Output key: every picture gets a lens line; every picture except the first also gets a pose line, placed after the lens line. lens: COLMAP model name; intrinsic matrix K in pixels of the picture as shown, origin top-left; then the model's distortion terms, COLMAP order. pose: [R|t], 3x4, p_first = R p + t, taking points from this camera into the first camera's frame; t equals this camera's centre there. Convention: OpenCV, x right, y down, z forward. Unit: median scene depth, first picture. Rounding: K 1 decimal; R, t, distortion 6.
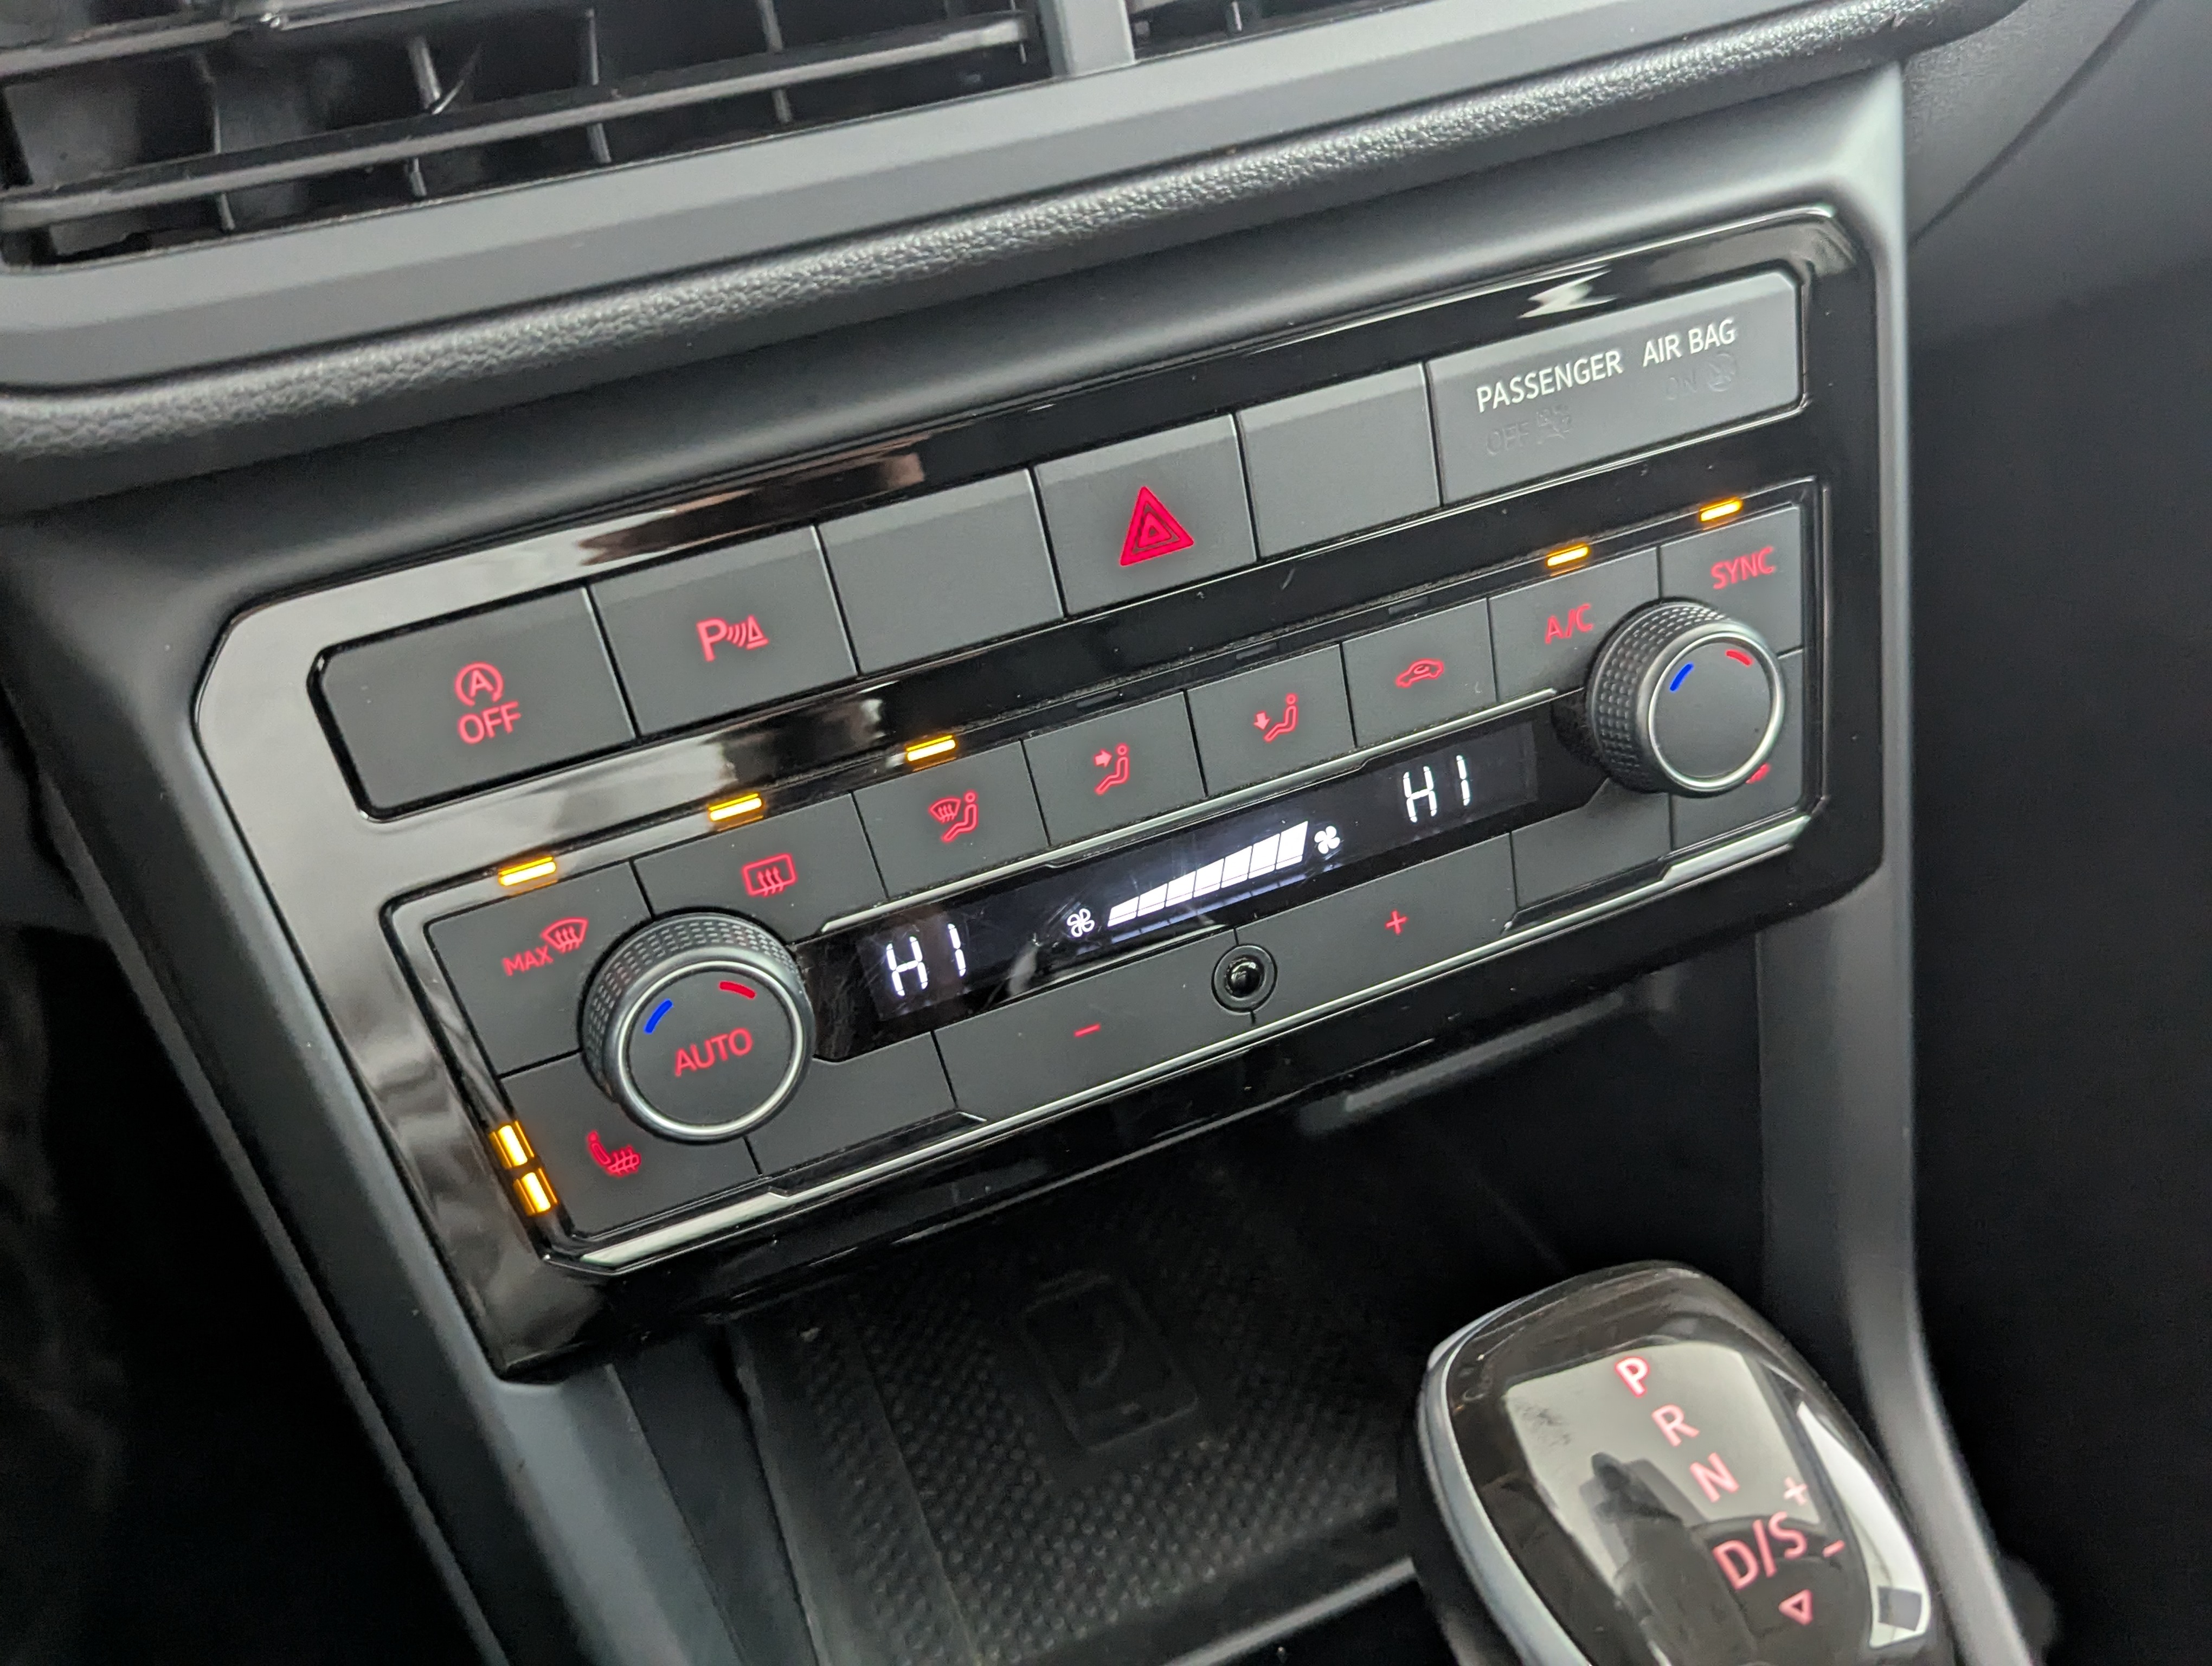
lens RADIAL K [[2118.9, 0, 1123.4], [0, 2118.9, 825.2], [0, 0, 1]] dist [0.036864, 0.000000]
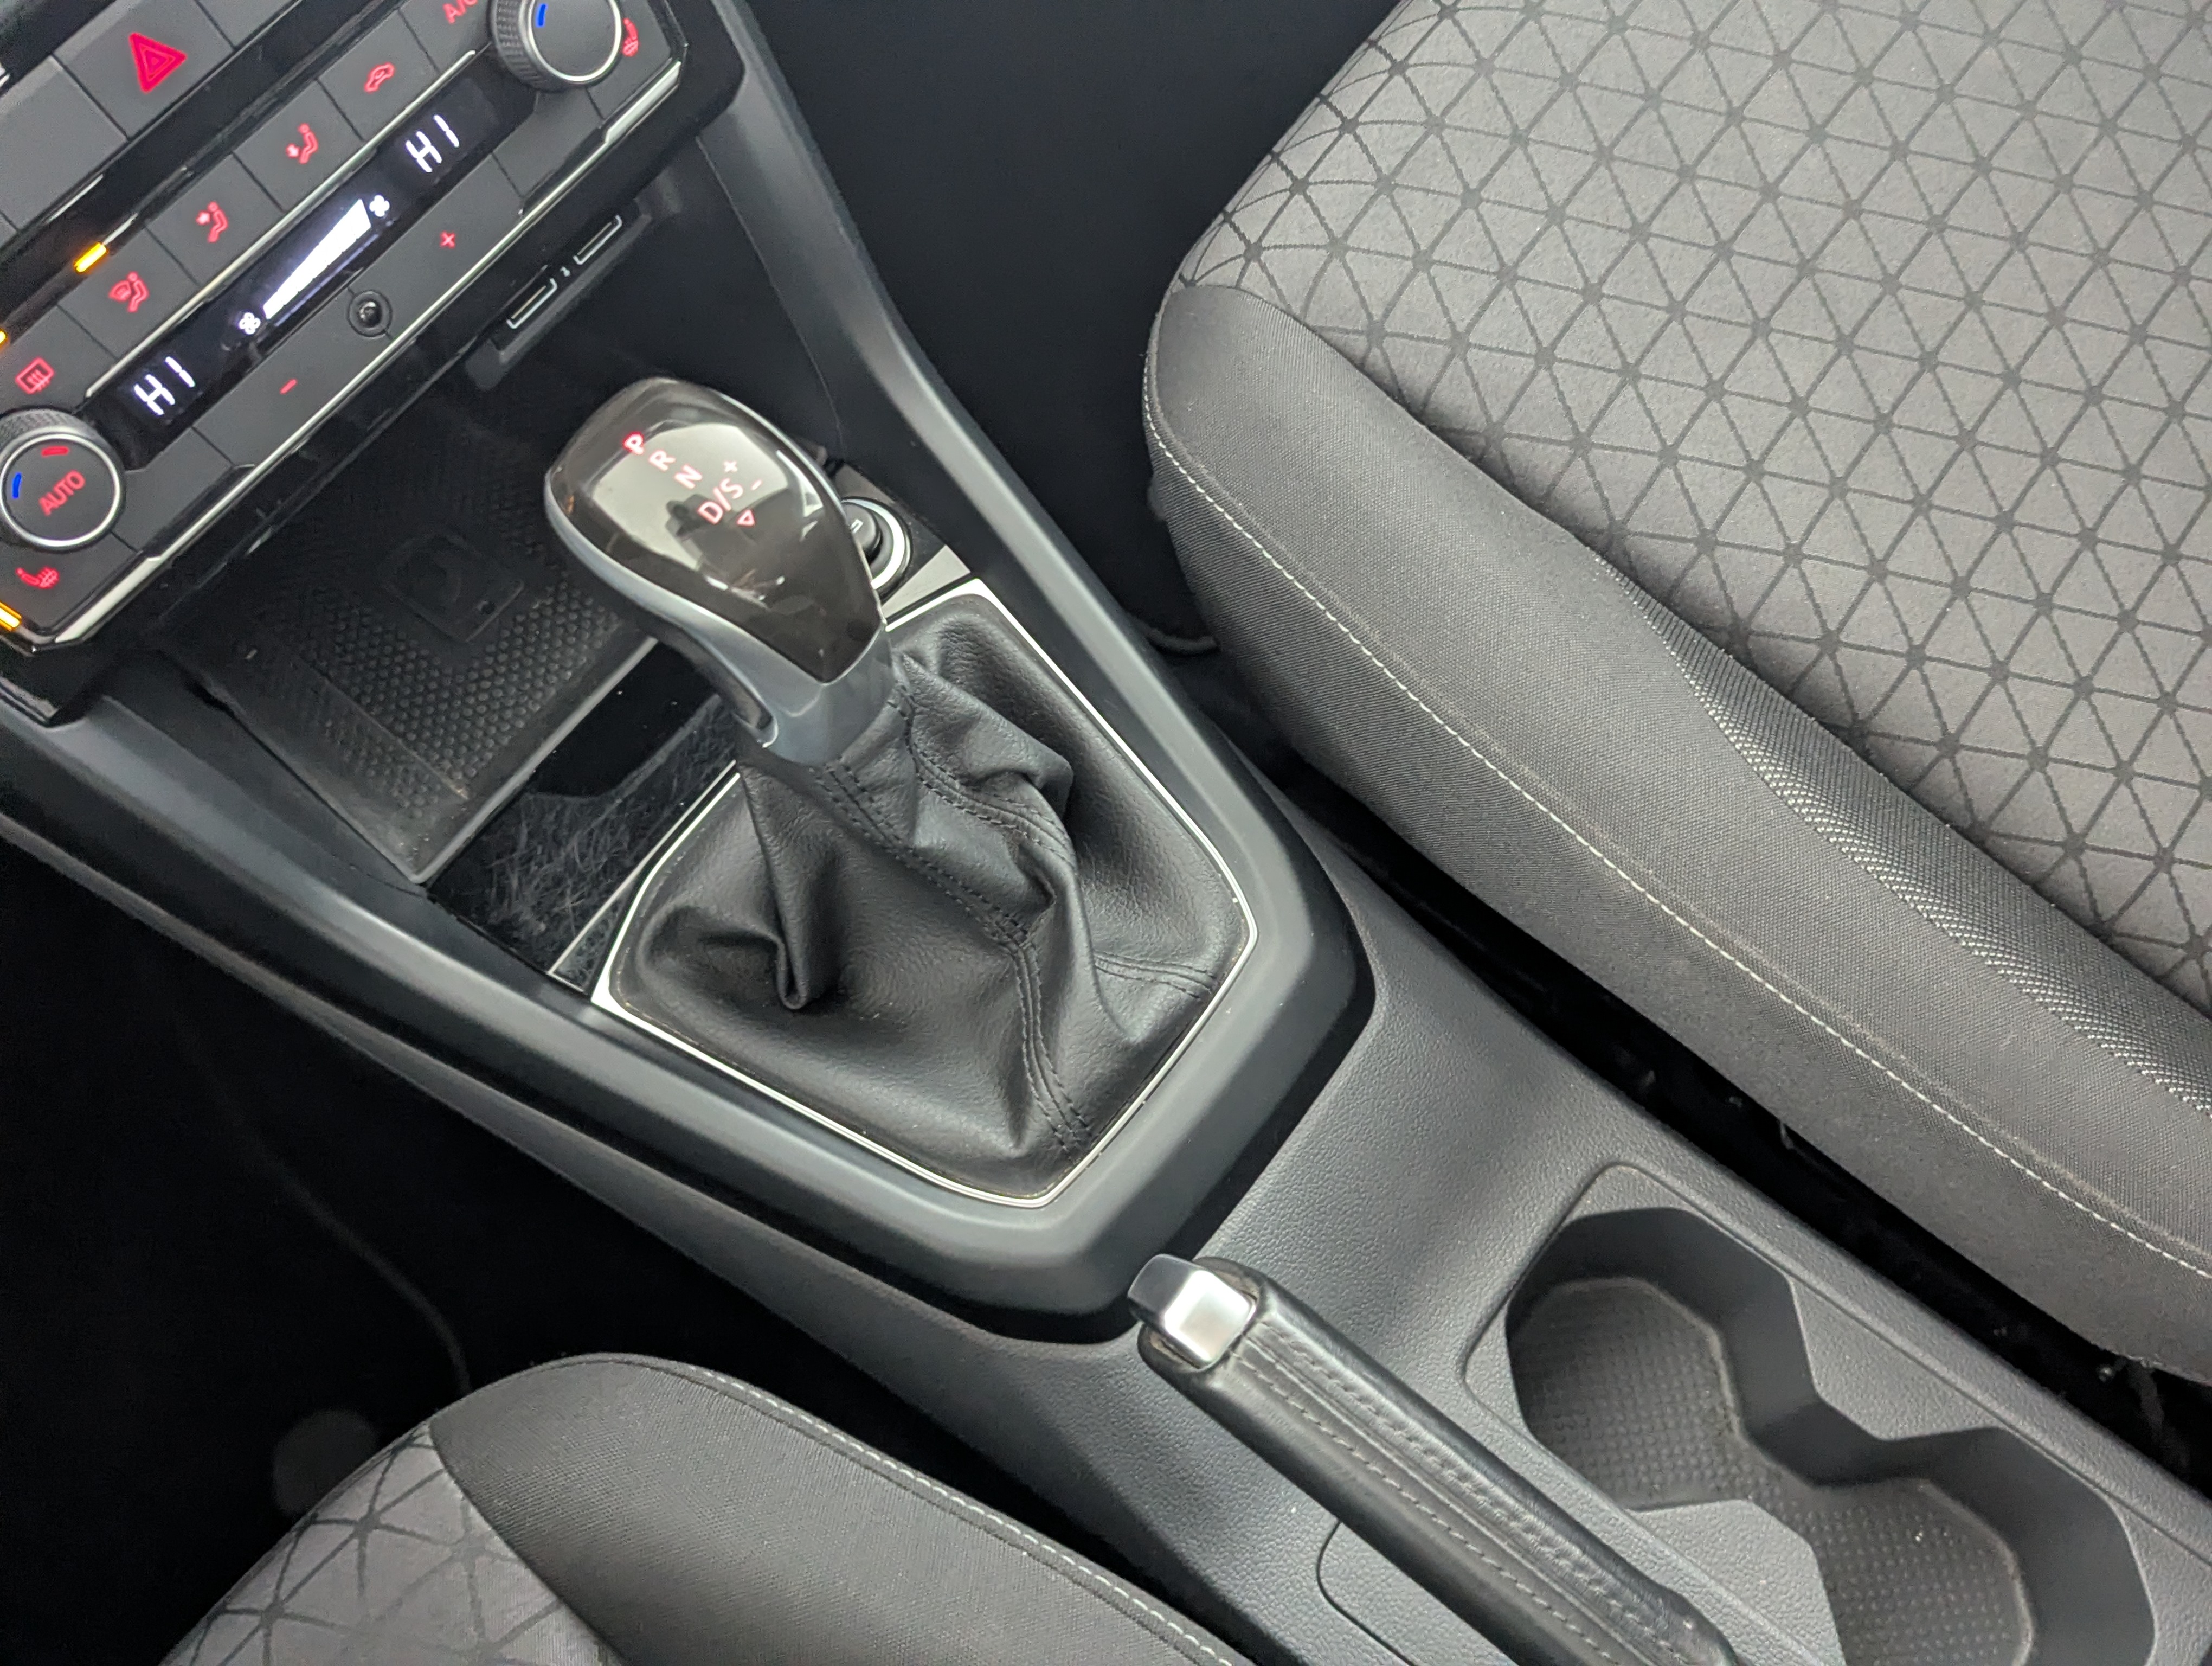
lens RADIAL K [[2118.9, 0, 1115.2], [0, 2118.9, 816.3], [0, 0, 1]] dist [0.036864, 0.000000]
pose [[0.888142, -0.435060, 0.148077, 0.153082], [0.351029, 0.850165, 0.392427, -0.037869], [-0.296619, -0.296551, 0.907786, -0.710350]]
